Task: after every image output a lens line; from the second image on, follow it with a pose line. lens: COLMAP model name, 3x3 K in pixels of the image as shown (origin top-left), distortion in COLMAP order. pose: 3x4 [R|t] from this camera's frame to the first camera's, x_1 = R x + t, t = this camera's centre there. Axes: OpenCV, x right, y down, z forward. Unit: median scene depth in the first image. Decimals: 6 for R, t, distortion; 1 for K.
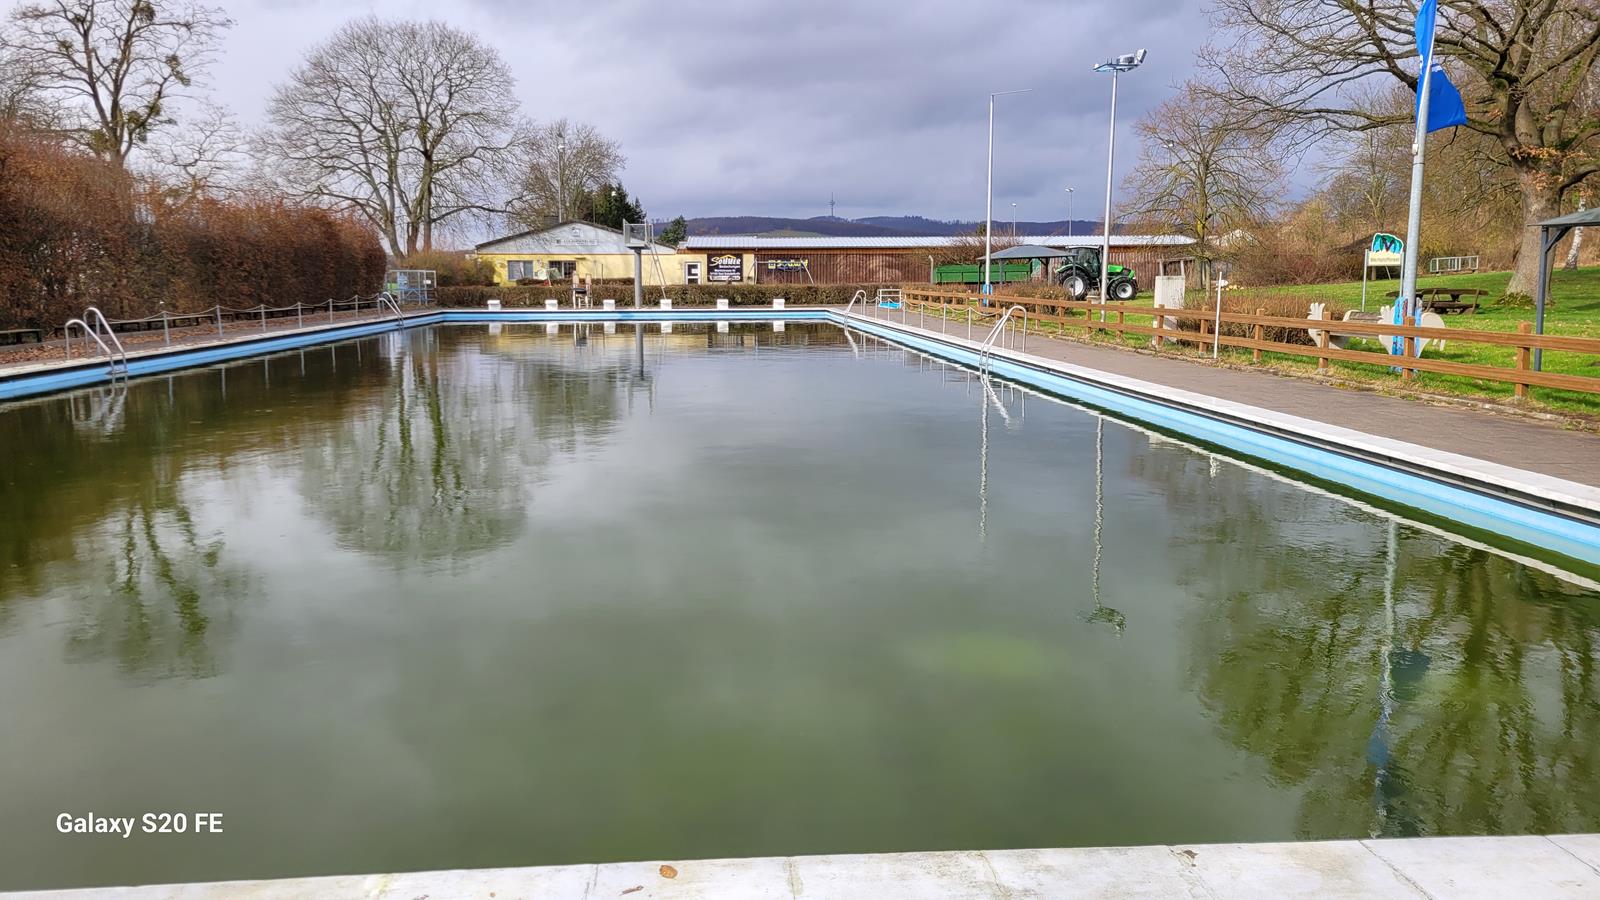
lens RADIAL K [[1194.4, 0, 803.7], [0, 1194.4, 427.8], [0, 0, 1]] dist [0.043517, -0.011013]
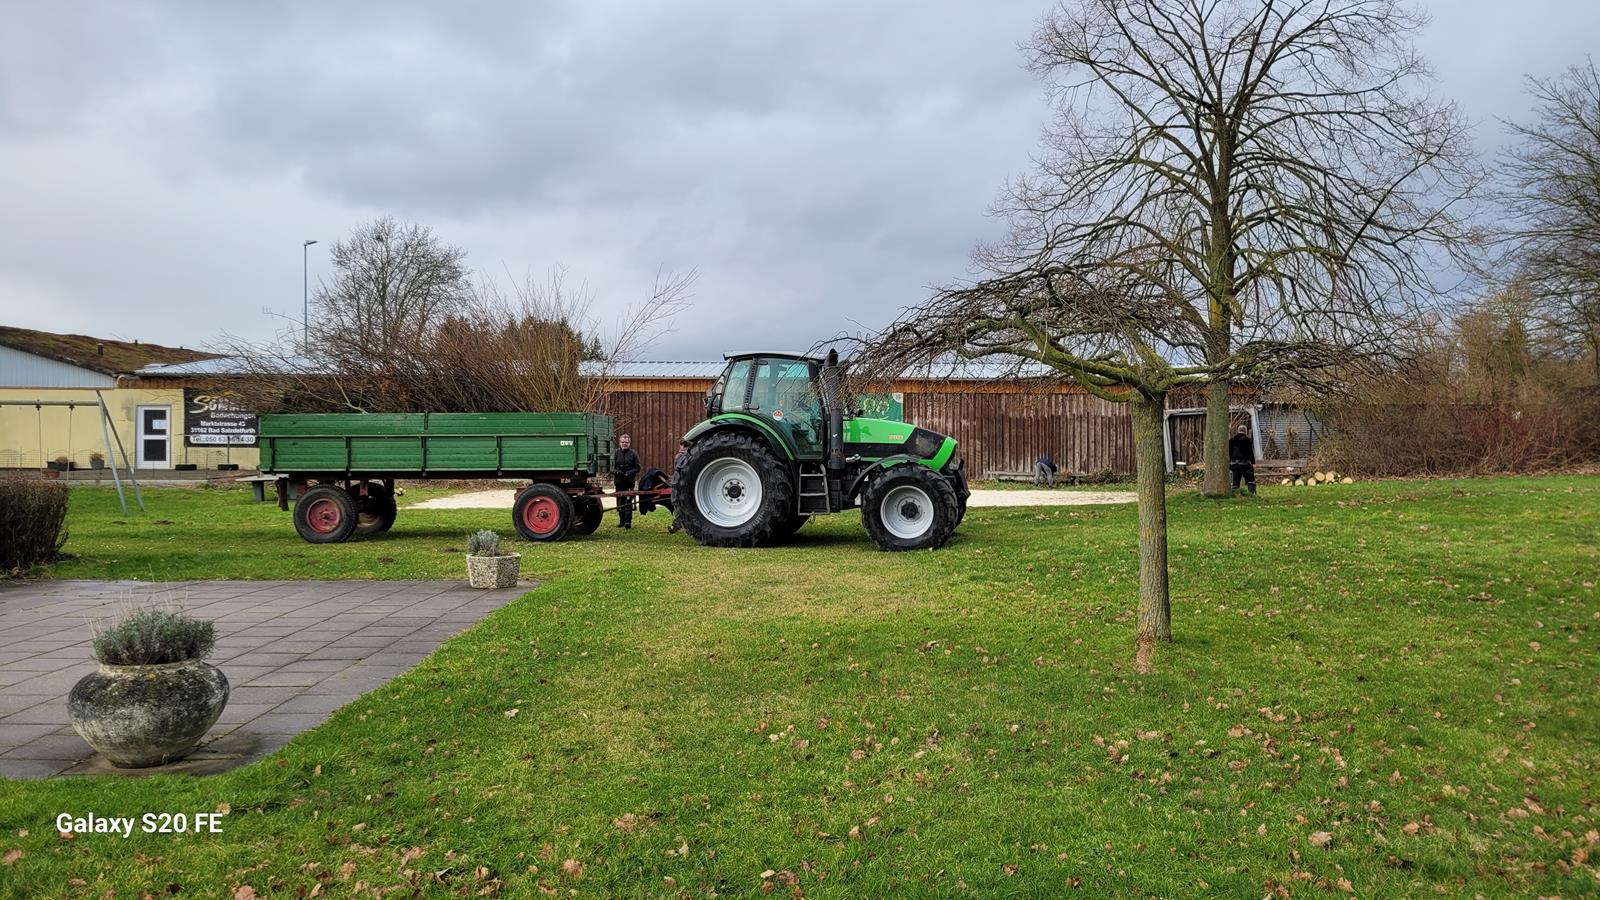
lens RADIAL K [[1194.4, 0, 803.7], [0, 1194.4, 427.8], [0, 0, 1]] dist [0.043517, -0.011013]
pose [[0.997076, 0.010194, -0.075738, 0.199652], [-0.019717, 0.991824, -0.126077, -0.074593], [0.073834, 0.127202, 0.989125, 0.546931]]
